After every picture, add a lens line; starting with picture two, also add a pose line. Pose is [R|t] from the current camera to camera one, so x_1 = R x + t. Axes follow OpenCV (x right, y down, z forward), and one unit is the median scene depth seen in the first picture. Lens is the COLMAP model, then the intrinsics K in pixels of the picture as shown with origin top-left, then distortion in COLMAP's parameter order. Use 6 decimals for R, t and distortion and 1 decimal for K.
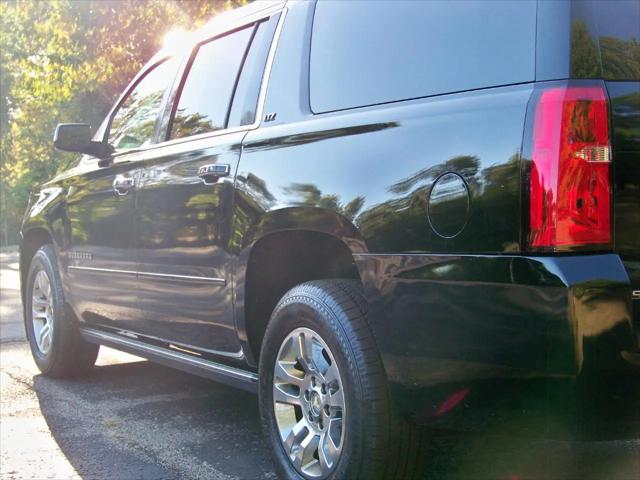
lens RADIAL K [[2531.9, 0, 320.0], [0, 2531.9, 240.0], [0, 0, 1]] dist [0.005826, -3.908692]
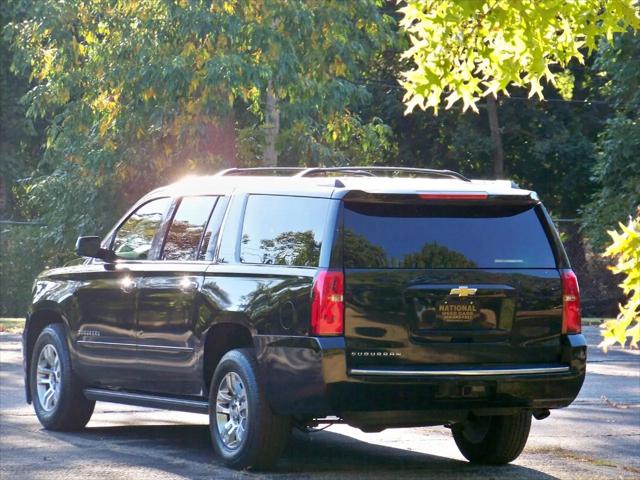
lens RADIAL K [[2531.9, 0, 320.0], [0, 2531.9, 240.0], [0, 0, 1]] dist [0.005826, -3.908692]
pose [[0.999327, 0.035621, 0.008768, 0.023809], [-0.035293, 0.998760, -0.035113, -0.000635], [-0.010008, 0.034780, 0.999345, -0.556580]]
